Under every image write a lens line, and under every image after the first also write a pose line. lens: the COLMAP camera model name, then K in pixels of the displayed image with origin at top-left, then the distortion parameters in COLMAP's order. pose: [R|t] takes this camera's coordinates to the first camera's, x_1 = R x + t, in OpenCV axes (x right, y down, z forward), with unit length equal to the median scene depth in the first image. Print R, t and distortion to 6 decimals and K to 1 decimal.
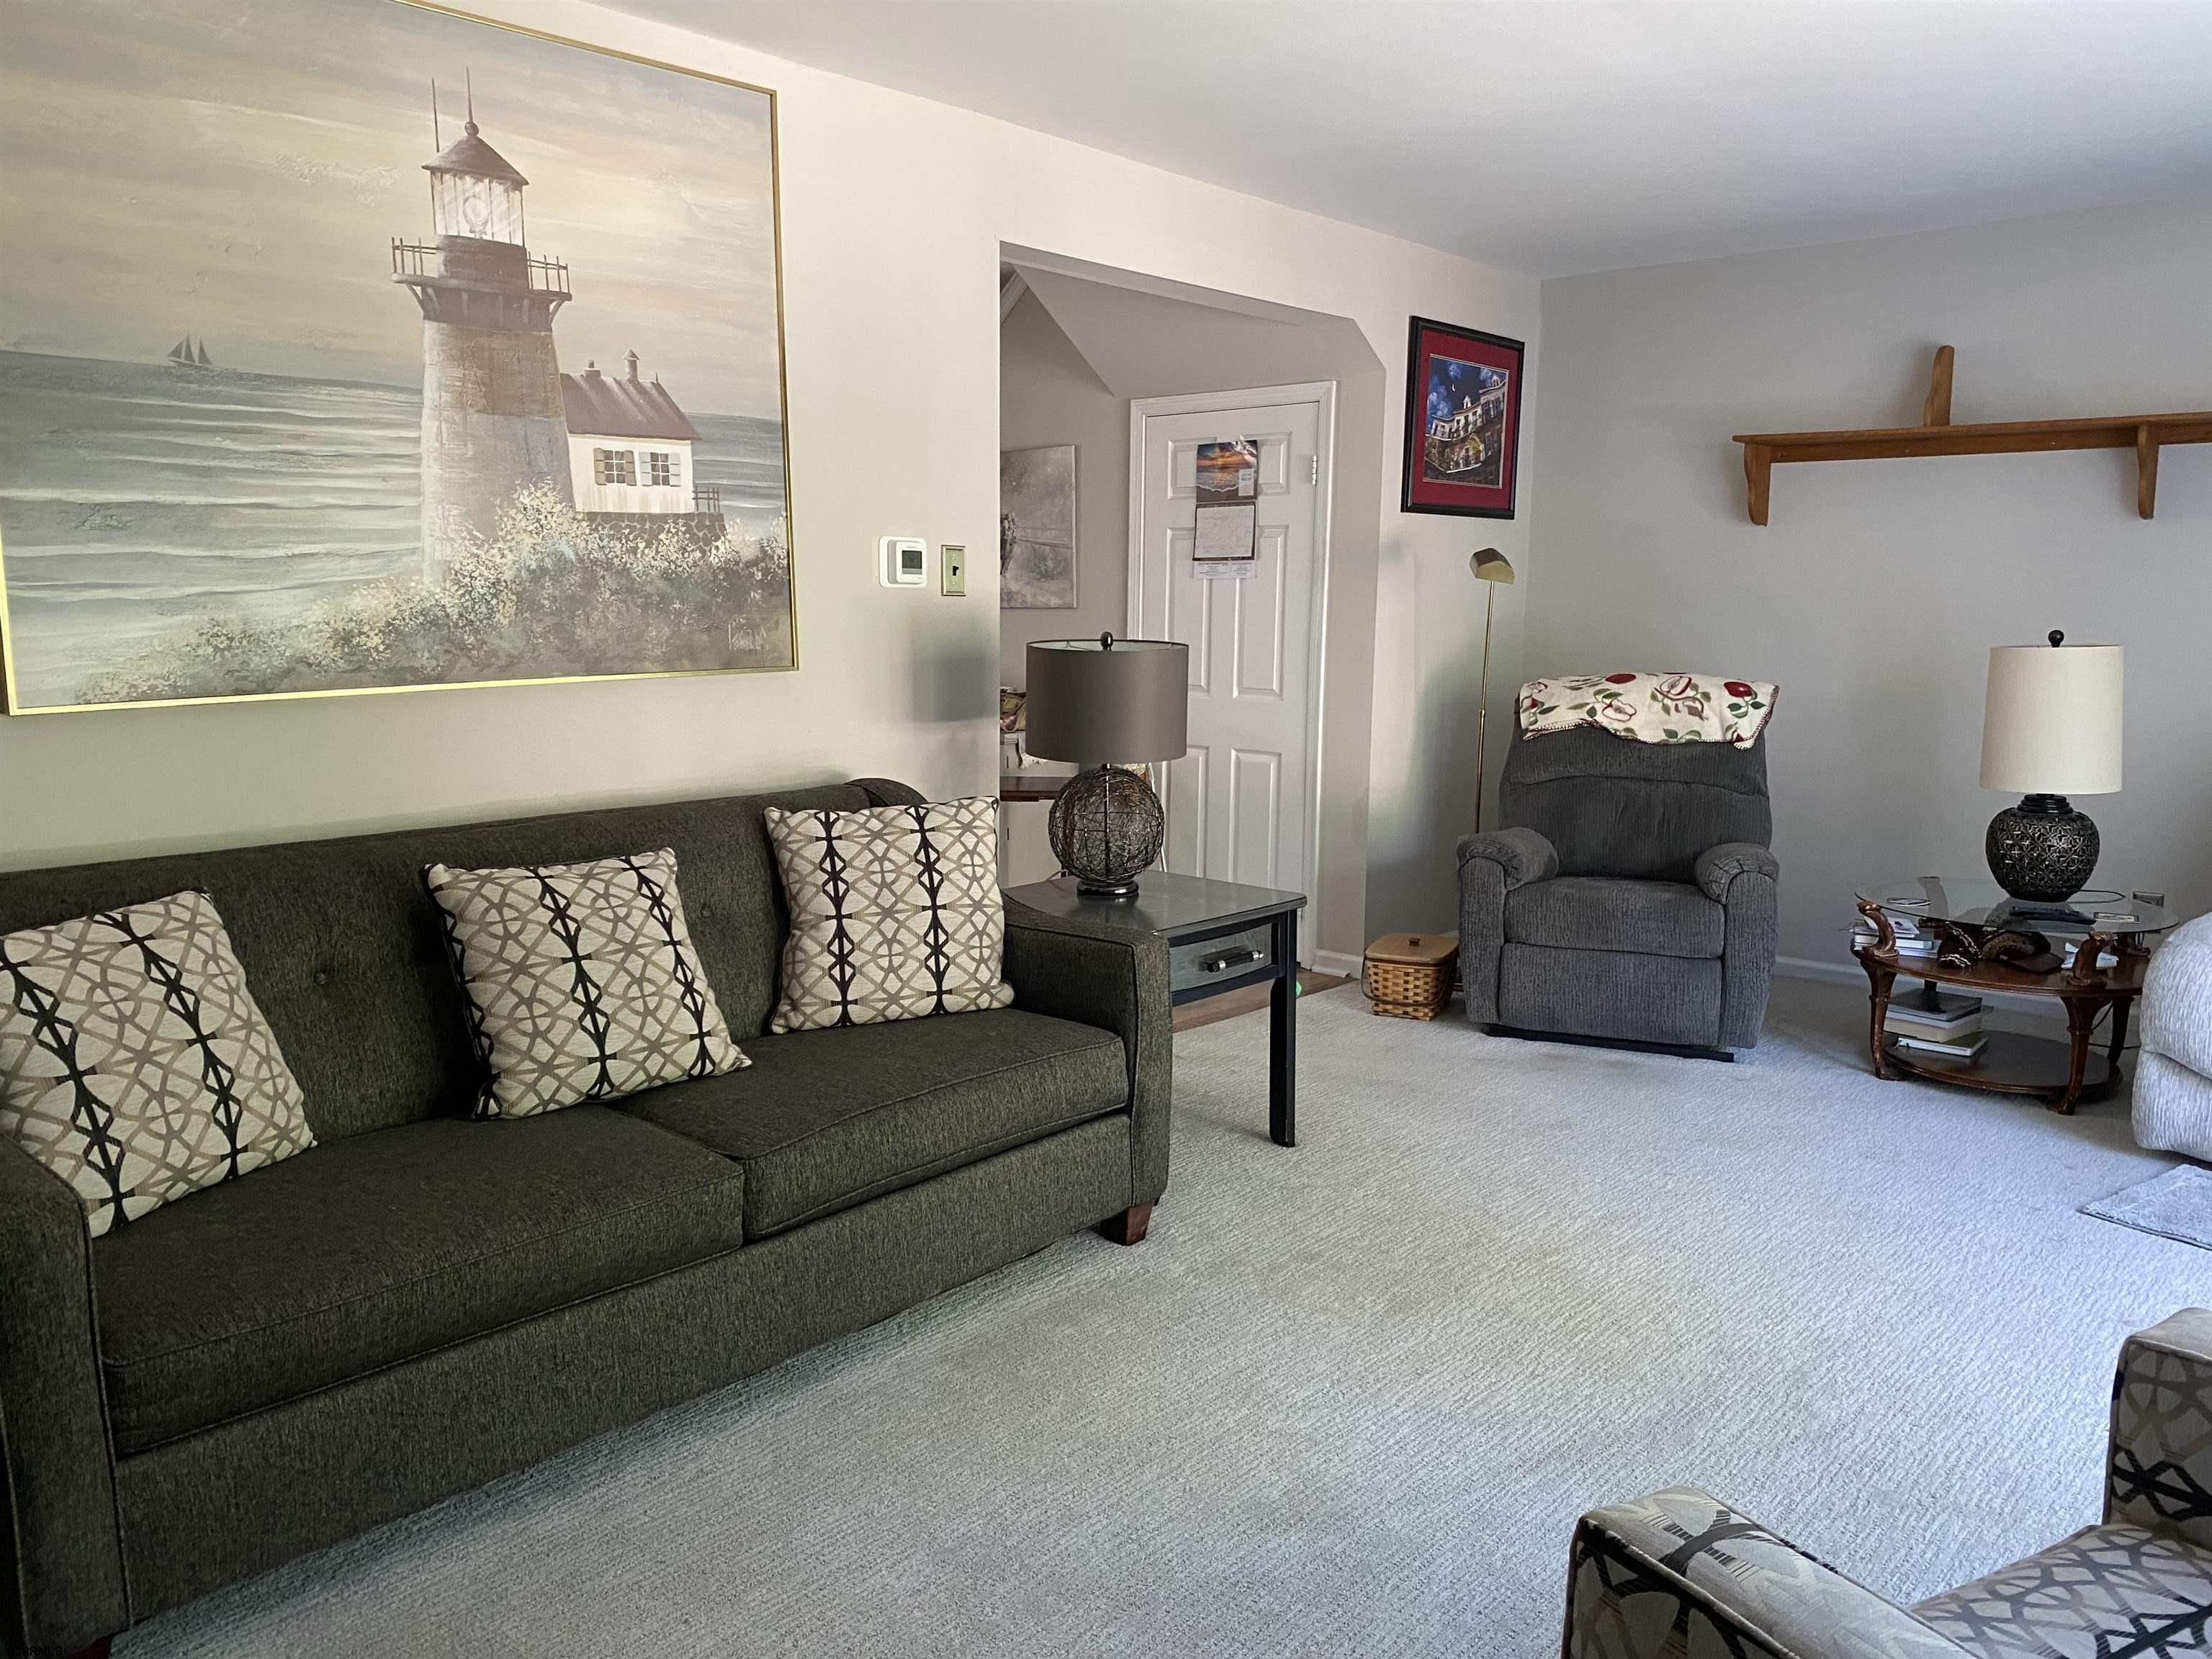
lens RADIAL K [[1694.3, 0, 1204.4], [0, 1694.3, 799.7], [0, 0, 1]] dist [0.040616, -0.025377]
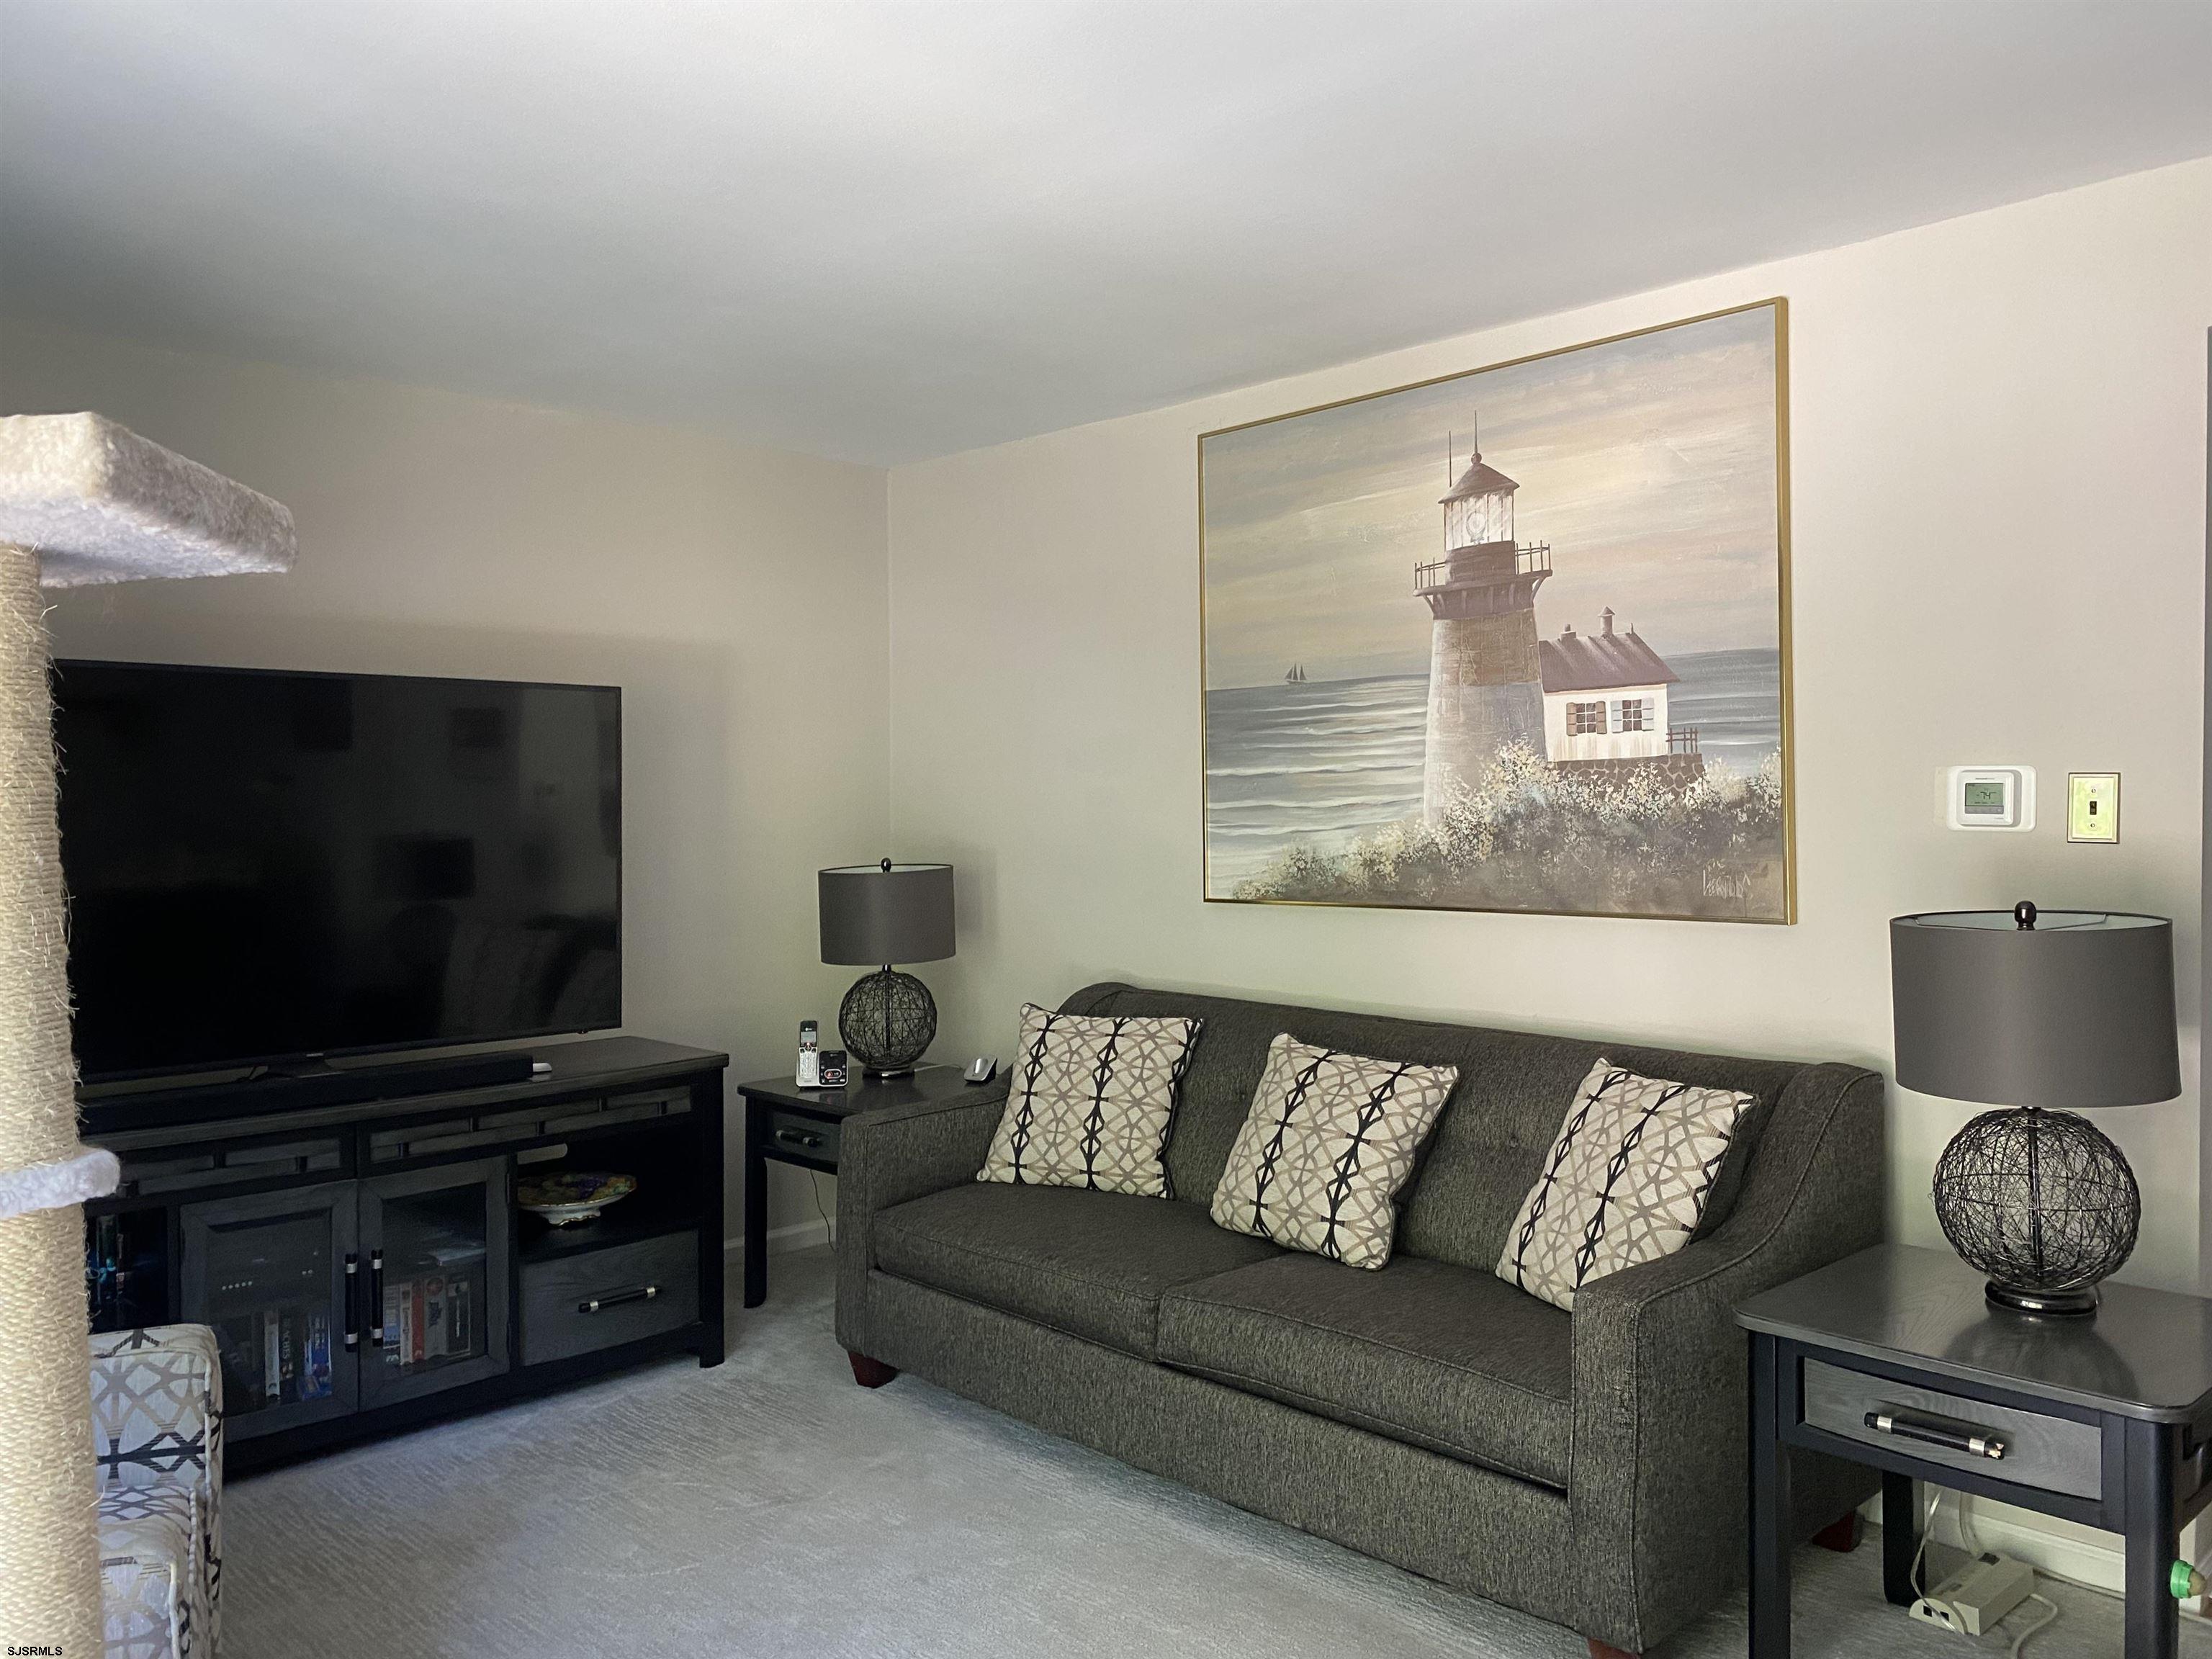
lens RADIAL K [[1694.3, 0, 1104.4], [0, 1694.3, 827.6], [0, 0, 1]] dist [0.040616, -0.025377]
pose [[-0.103180, 0.000563, -0.994663, 0.774331], [-0.132415, 0.991091, 0.014297, -0.106759], [0.985809, 0.133184, -0.102186, 0.854888]]
